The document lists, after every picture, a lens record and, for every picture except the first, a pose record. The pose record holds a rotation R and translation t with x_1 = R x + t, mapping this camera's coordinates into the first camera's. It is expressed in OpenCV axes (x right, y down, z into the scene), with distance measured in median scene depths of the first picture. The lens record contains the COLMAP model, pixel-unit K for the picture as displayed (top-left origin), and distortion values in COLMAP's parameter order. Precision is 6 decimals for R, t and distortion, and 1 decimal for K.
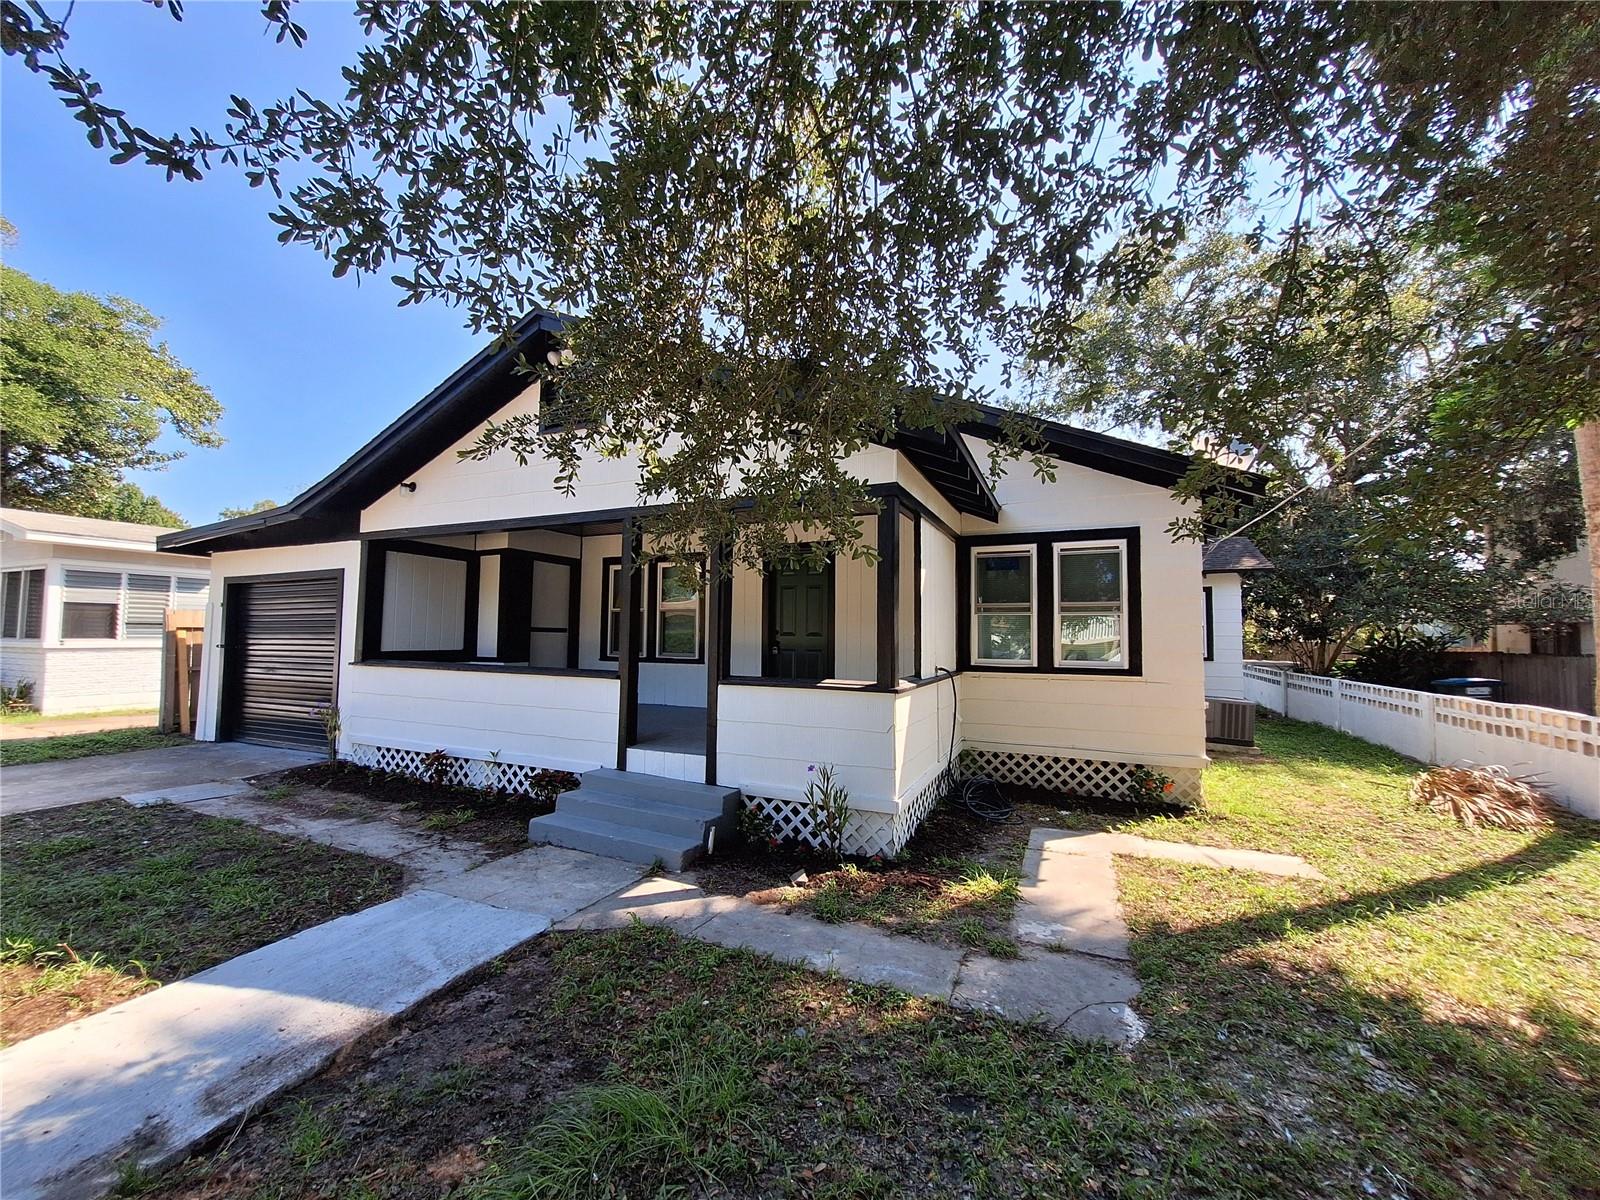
lens RADIAL K [[631.8, 0, 786.0], [0, 631.8, 600.0], [0, 0, 1]] dist [0.001328, -0.001062]
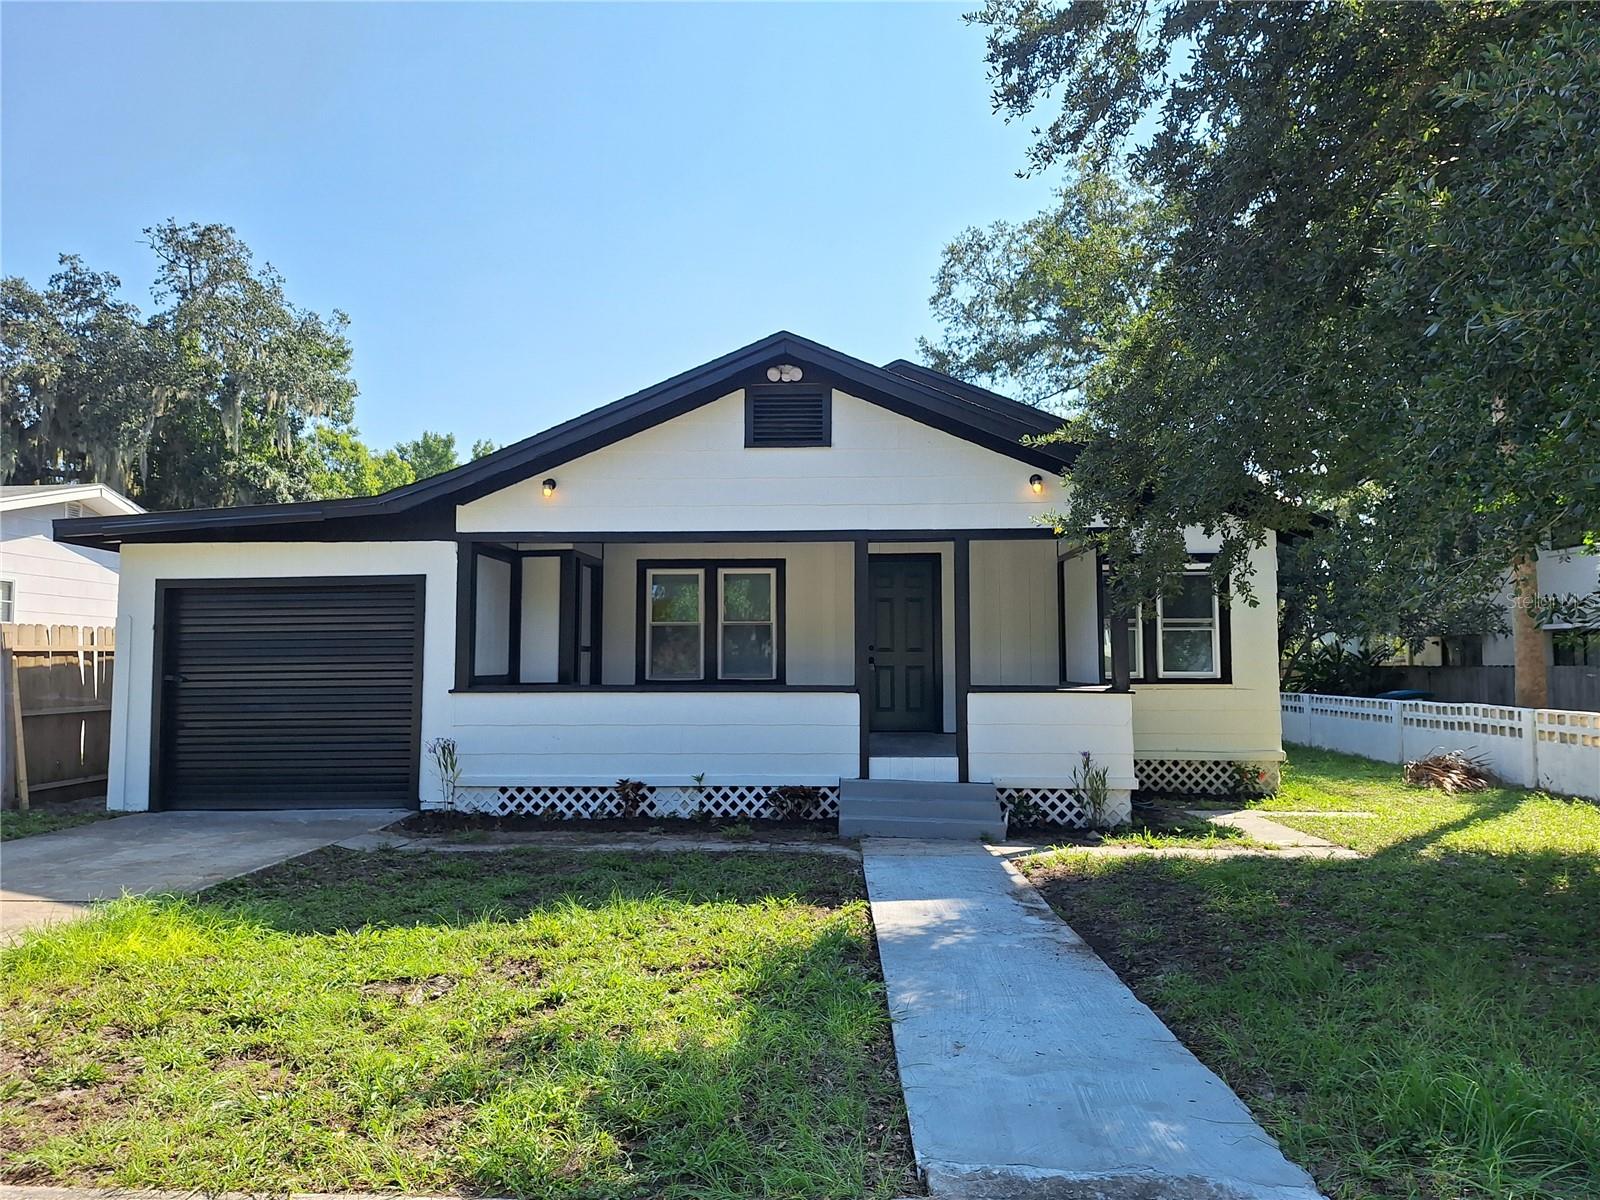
lens RADIAL K [[1114.6, 0, 790.5], [0, 1114.6, 601.7], [0, 0, 1]] dist [0.086807, -0.095607]
pose [[0.928599, 0.007204, 0.371014, -0.895173], [-0.006562, 0.999974, -0.002993, -0.015479], [-0.371026, 0.000345, 0.928622, -0.569039]]
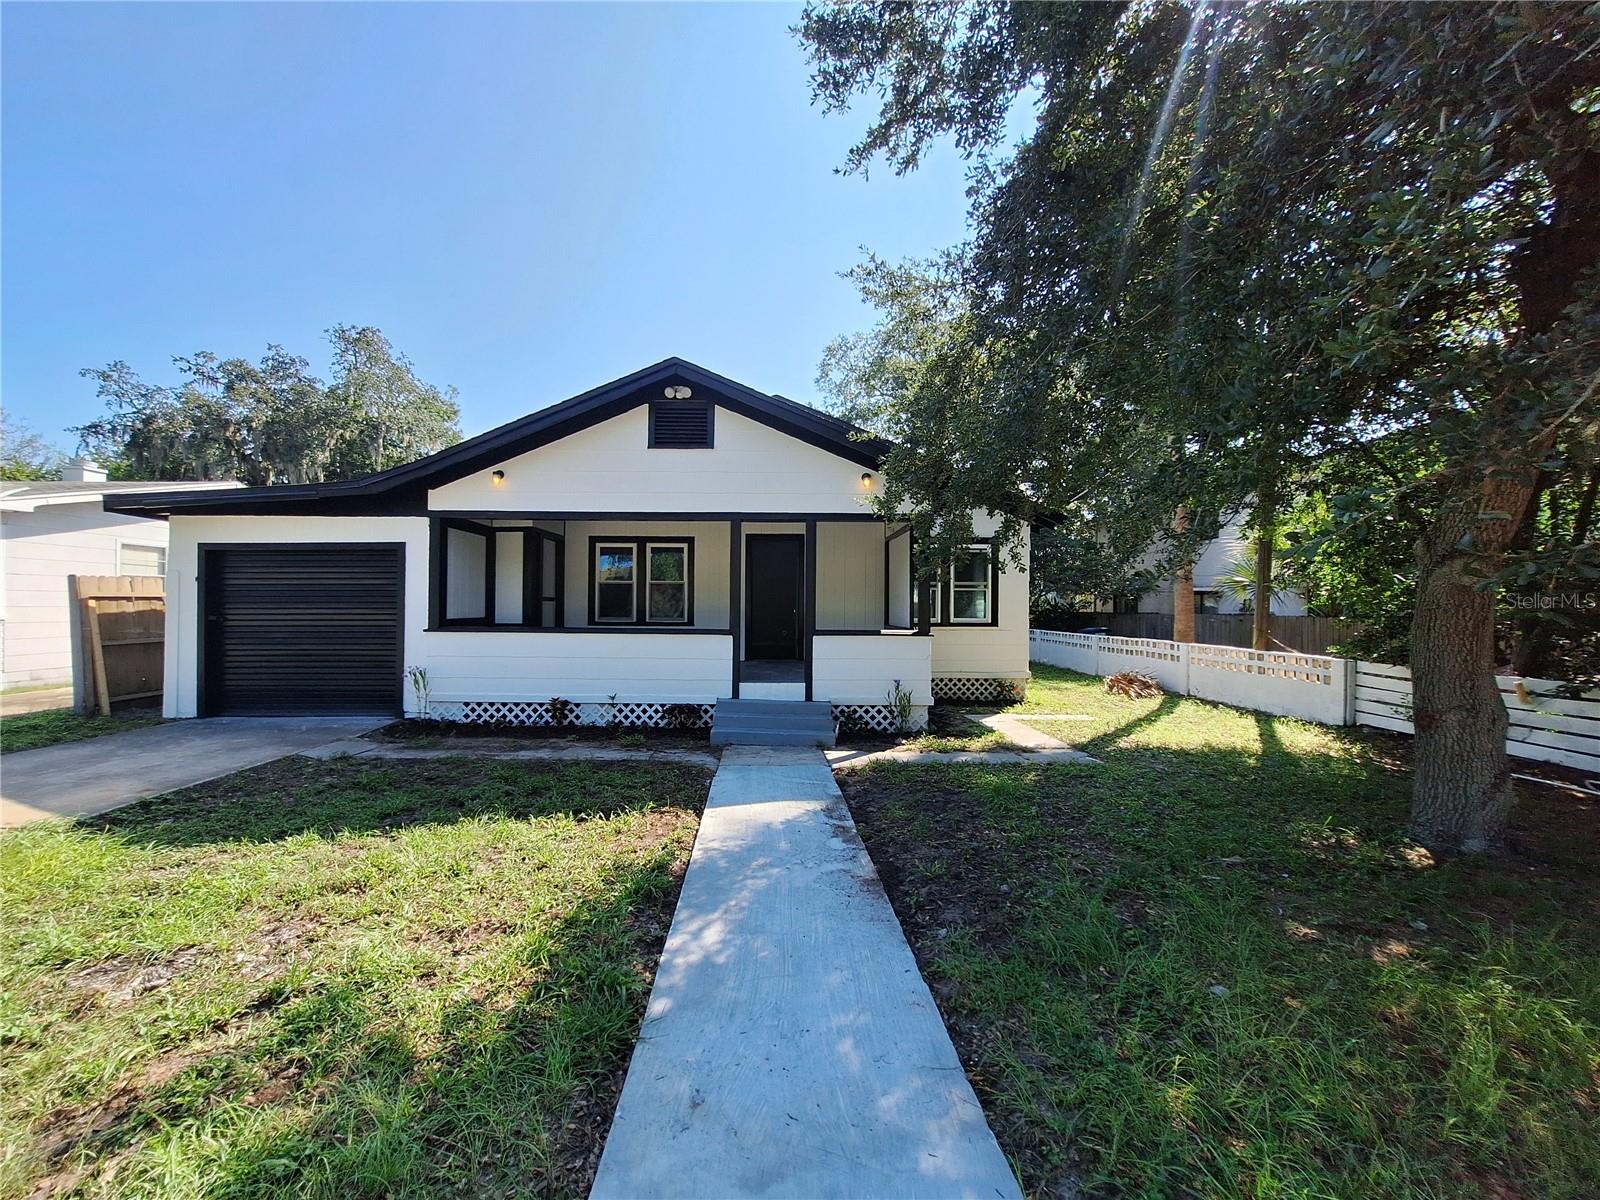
lens RADIAL K [[627.6, 0, 778.9], [0, 627.6, 610.1], [0, 0, 1]] dist [-0.004304, 0.000283]
pose [[0.908810, -0.007779, 0.417137, -0.636934], [-0.018017, 0.998162, 0.057868, -0.008823], [-0.416820, -0.060106, 0.907000, -0.256507]]
